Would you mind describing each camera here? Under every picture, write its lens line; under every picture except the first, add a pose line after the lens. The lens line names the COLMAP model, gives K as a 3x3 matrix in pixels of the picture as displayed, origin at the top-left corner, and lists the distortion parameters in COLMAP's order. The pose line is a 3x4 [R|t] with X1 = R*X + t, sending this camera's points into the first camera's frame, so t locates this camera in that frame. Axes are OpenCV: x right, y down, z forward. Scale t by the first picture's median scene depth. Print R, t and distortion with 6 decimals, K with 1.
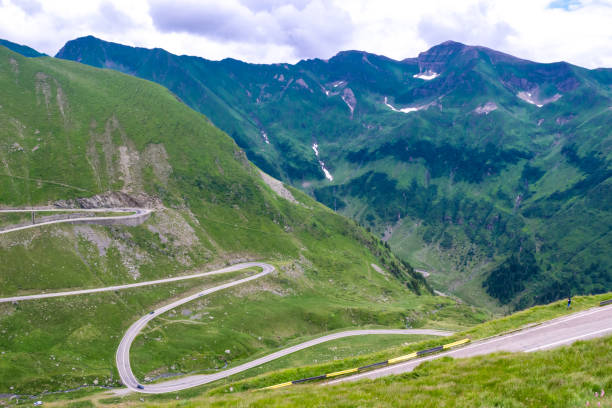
lens RADIAL K [[496.3, 0, 319.2], [0, 496.3, 205.9], [0, 0, 1]] dist [-0.102708, 0.023579]
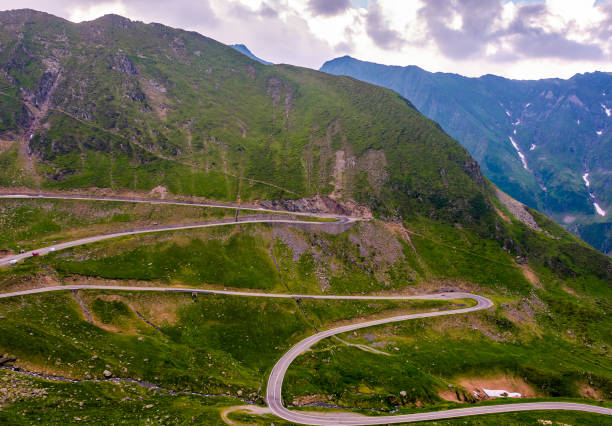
lens RADIAL K [[525.9, 0, 303.4], [0, 525.9, 214.0], [0, 0, 1]] dist [-0.114853, 0.071210]
pose [[0.864549, 0.073885, -0.497088, 0.036813], [-0.096551, 0.995127, -0.020013, 0.021259], [0.493187, 0.065297, 0.867469, 0.092032]]
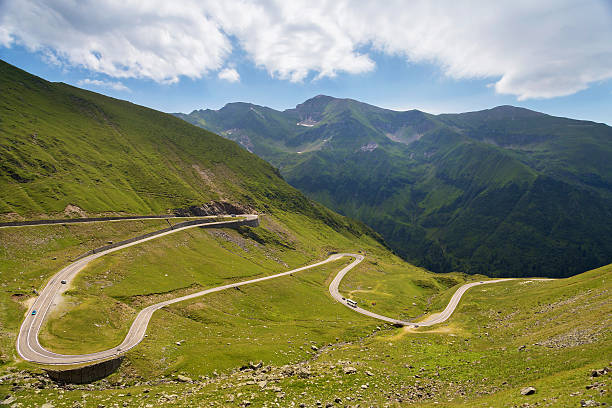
lens RADIAL K [[448.3, 0, 311.9], [0, 448.3, 200.3], [0, 0, 1]] dist [0.000546, -0.004162]
pose [[0.944788, -0.056741, 0.322734, -0.417908], [0.090831, 0.991649, -0.091558, 0.061836], [-0.314843, 0.115817, 0.942051, -0.009107]]
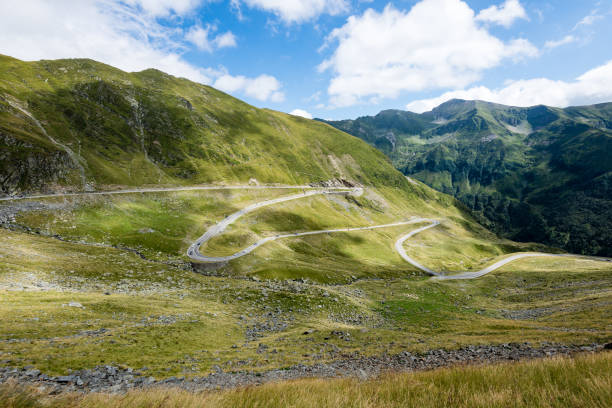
lens RADIAL K [[283.8, 0, 297.3], [0, 283.8, 207.2], [0, 0, 1]] dist [0.001462, -0.001101]
pose [[0.986809, -0.006433, -0.161763, -0.306245], [0.006233, 0.999979, -0.001744, 0.058178], [0.161771, 0.000712, 0.986828, -0.020163]]
